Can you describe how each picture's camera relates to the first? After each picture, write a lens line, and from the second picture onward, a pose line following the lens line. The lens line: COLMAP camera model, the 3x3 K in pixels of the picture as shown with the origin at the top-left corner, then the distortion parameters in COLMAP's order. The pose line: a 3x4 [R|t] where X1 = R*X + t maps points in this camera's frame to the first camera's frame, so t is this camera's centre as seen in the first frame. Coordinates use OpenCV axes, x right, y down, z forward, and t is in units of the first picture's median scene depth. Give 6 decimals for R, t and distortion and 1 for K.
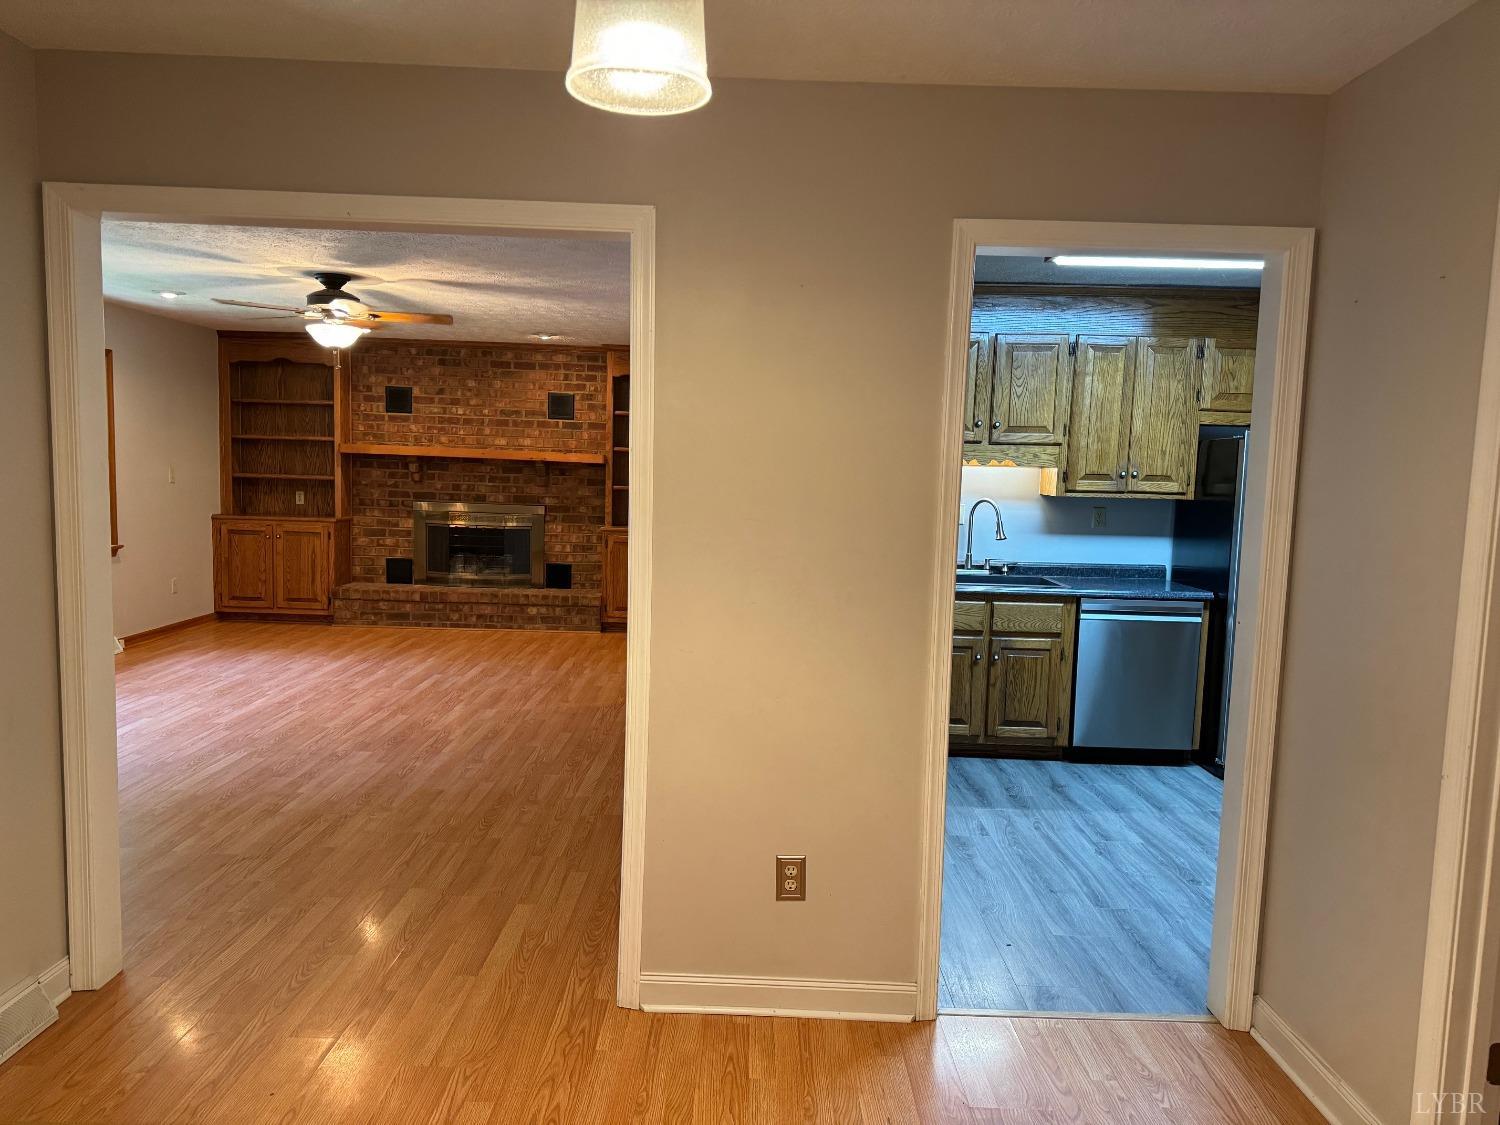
lens RADIAL K [[1015.9, 0, 749.2], [0, 1015.9, 568.2], [0, 0, 1]] dist [0.180954, -0.356646]
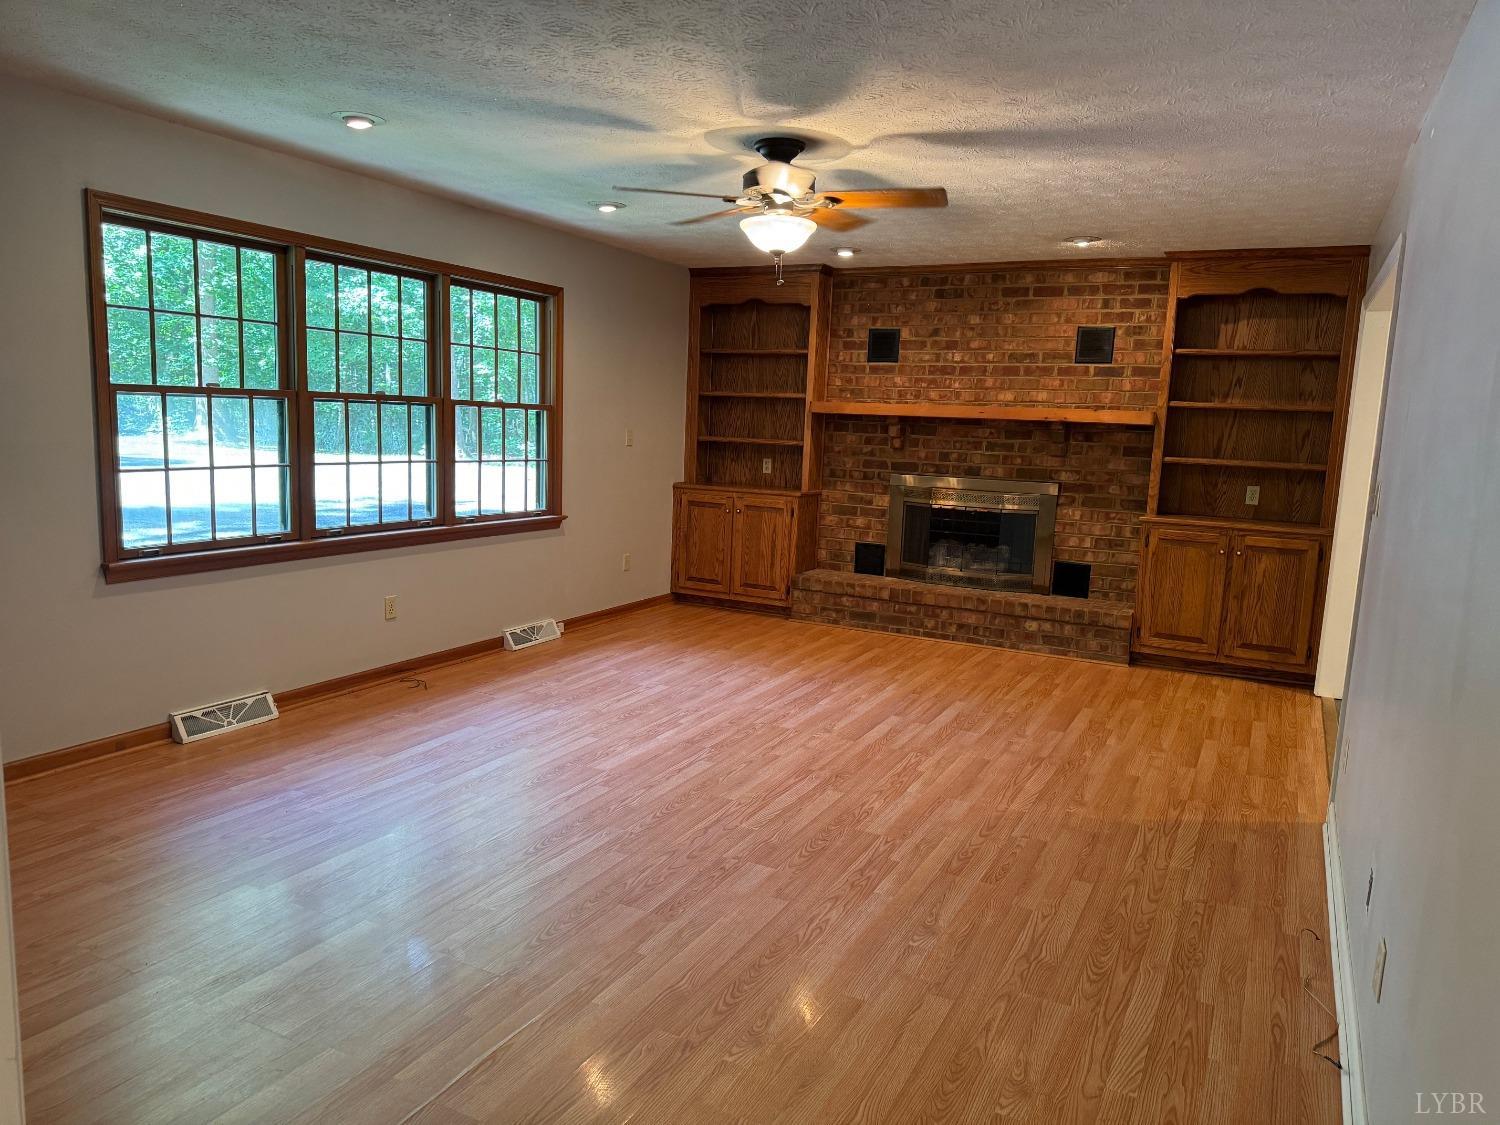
lens RADIAL K [[1015.9, 0, 749.2], [0, 1015.9, 568.2], [0, 0, 1]] dist [0.180954, -0.356646]
pose [[0.887198, 0.072658, -0.455633, -0.057930], [-0.058058, 0.997254, 0.045979, -0.022012], [0.457722, -0.014339, 0.888980, 0.249233]]
